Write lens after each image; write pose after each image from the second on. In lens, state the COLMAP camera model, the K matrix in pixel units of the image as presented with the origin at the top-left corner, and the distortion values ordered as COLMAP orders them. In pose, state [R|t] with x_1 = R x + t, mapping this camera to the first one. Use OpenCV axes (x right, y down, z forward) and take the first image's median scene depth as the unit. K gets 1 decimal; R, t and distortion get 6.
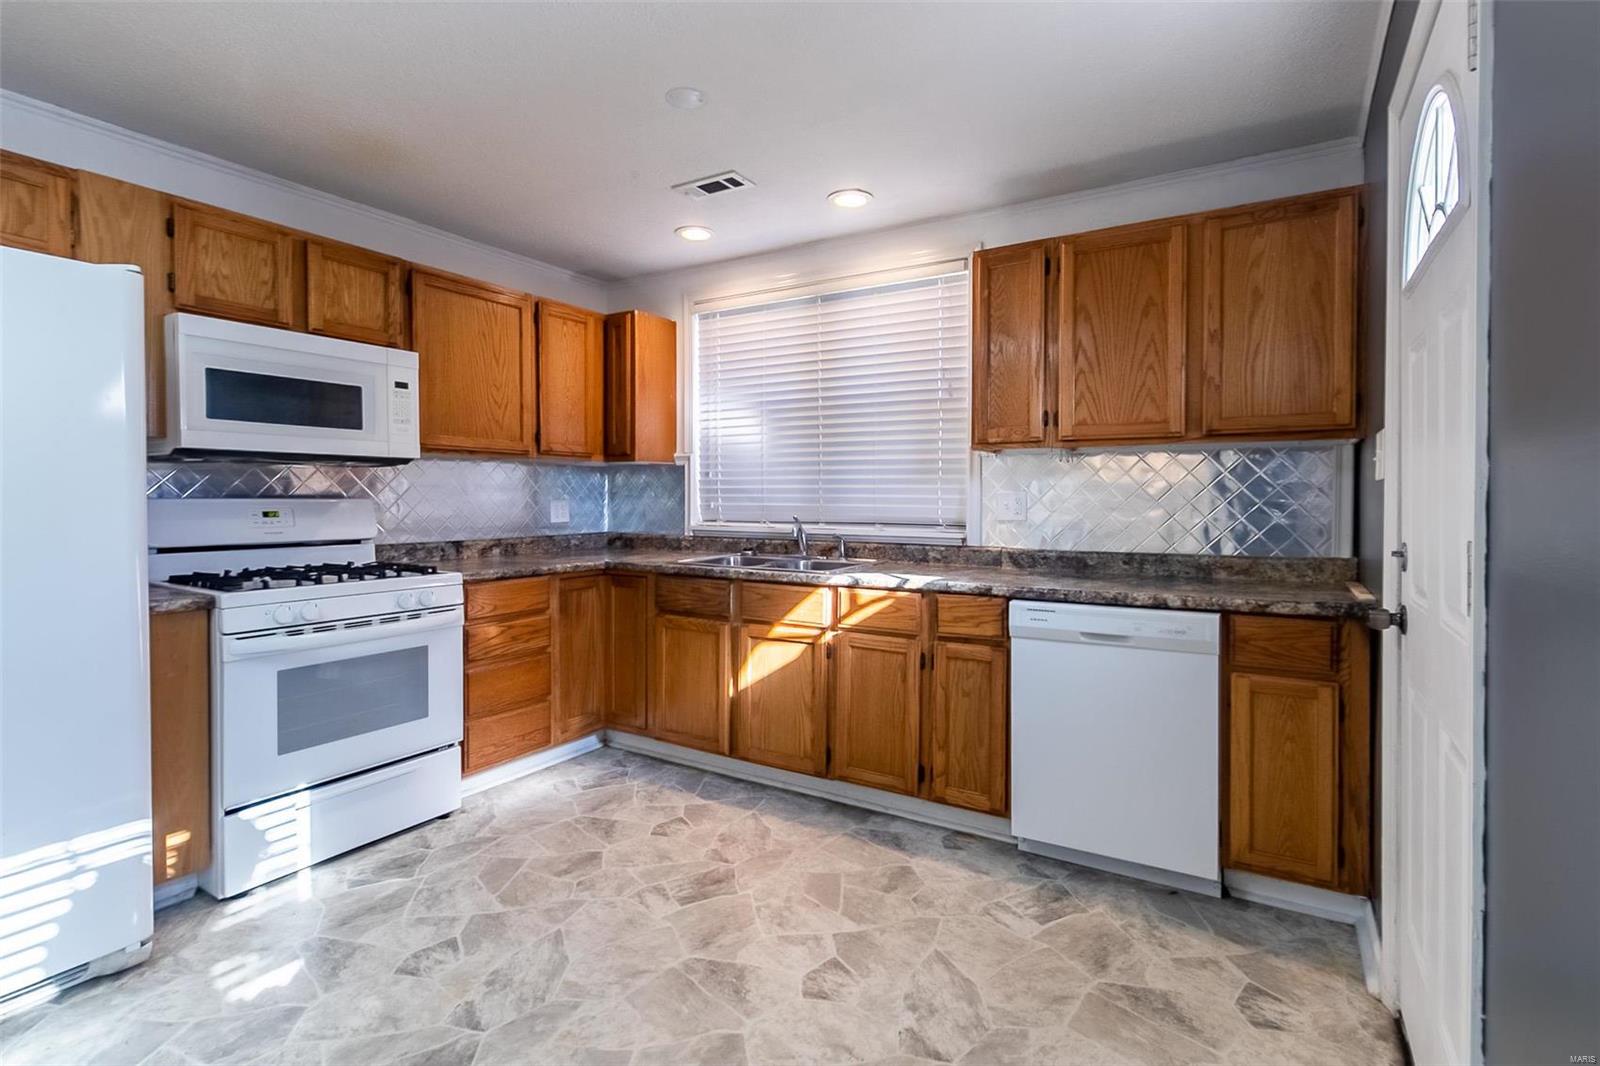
lens RADIAL K [[755.2, 0, 812.0], [0, 755.2, 512.2], [0, 0, 1]] dist [0.001959, 0.000011]
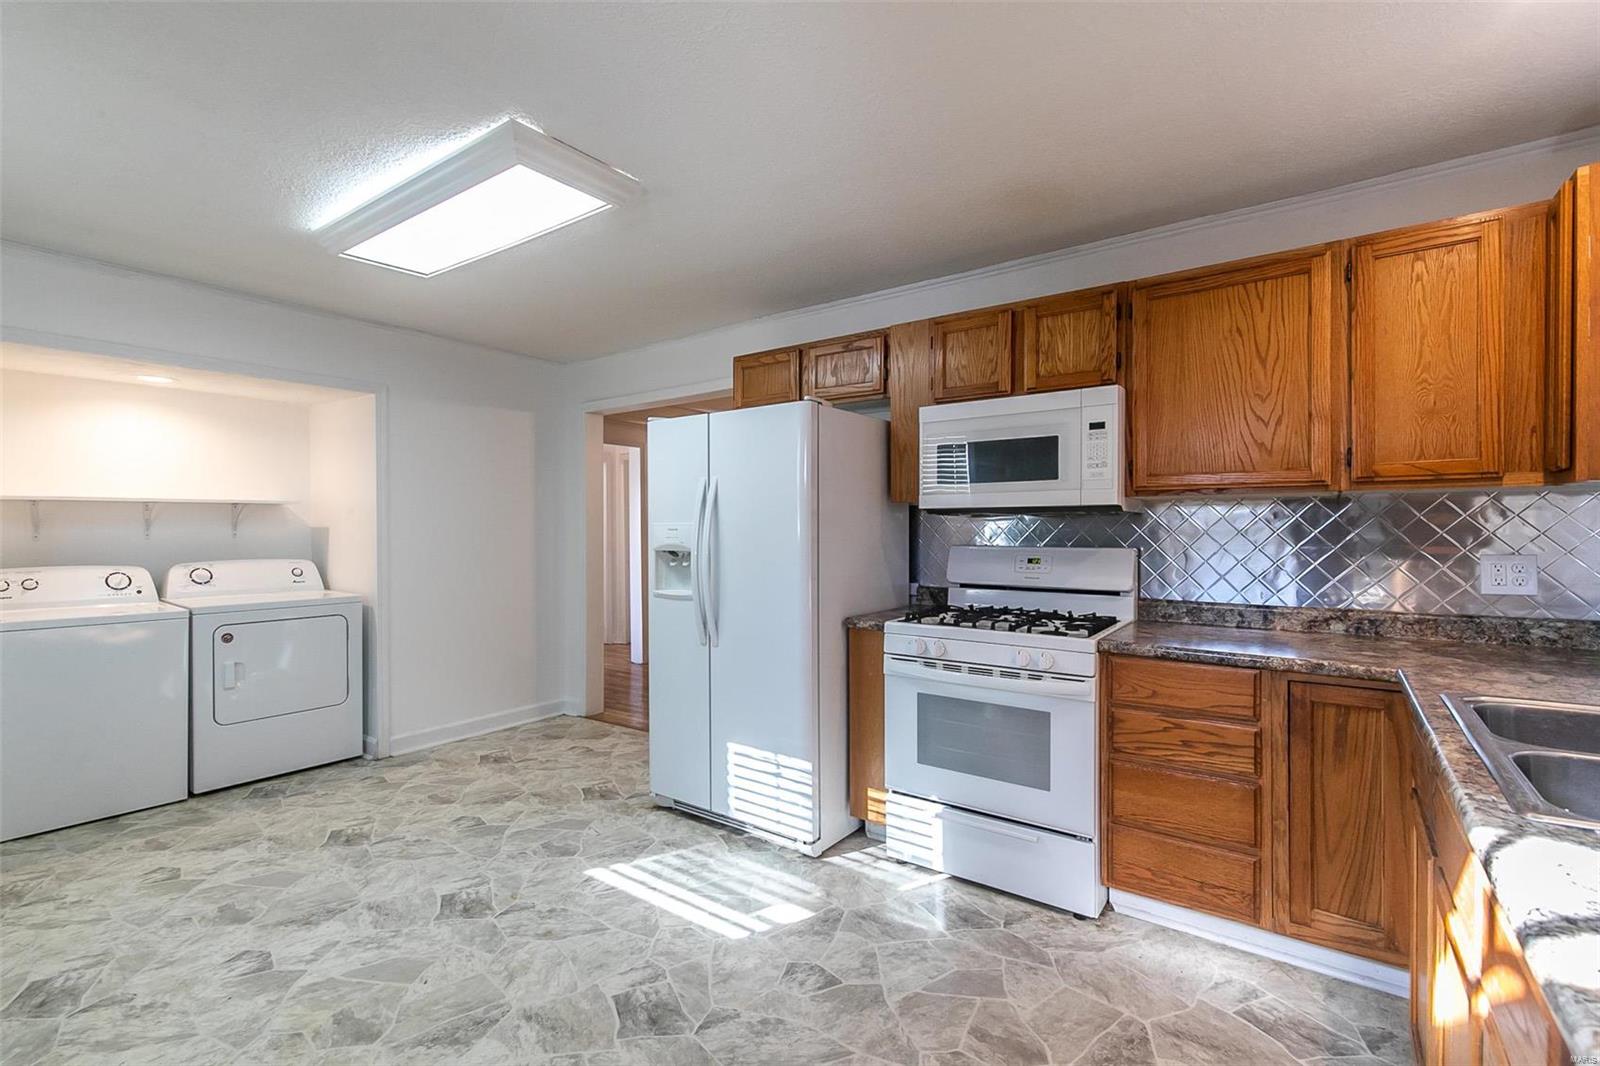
lens RADIAL K [[726.5, 0, 800.0], [0, 726.5, 533.0], [0, 0, 1]] dist [0.002304, 0.000320]
pose [[-0.092640, 0.007389, -0.995672, 0.379259], [-0.015836, 0.999835, 0.008893, -0.042492], [0.995574, 0.016591, -0.092508, 0.756742]]
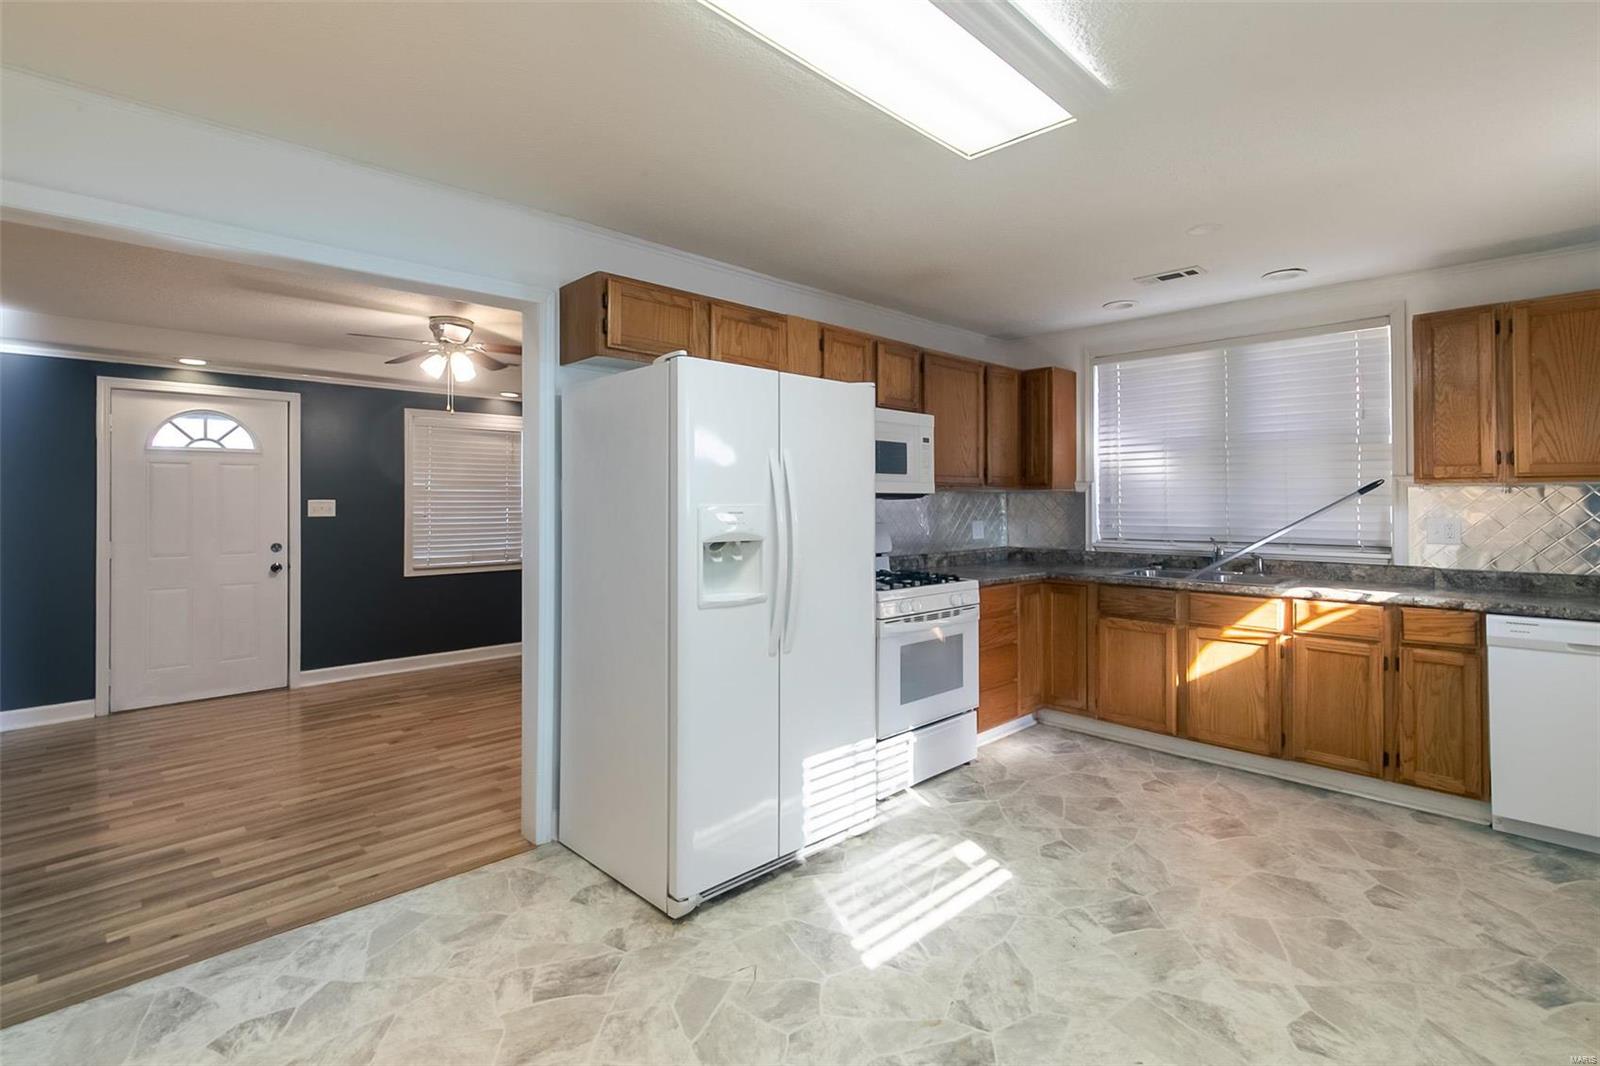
lens RADIAL K [[755.7, 0, 819.7], [0, 755.7, 494.8], [0, 0, 1]] dist [0.003561, -0.000027]
pose [[0.970625, -0.005149, -0.240541, -0.418920], [-0.002285, 0.999529, -0.030617, -0.029207], [0.240585, 0.030267, 0.970156, -0.370959]]
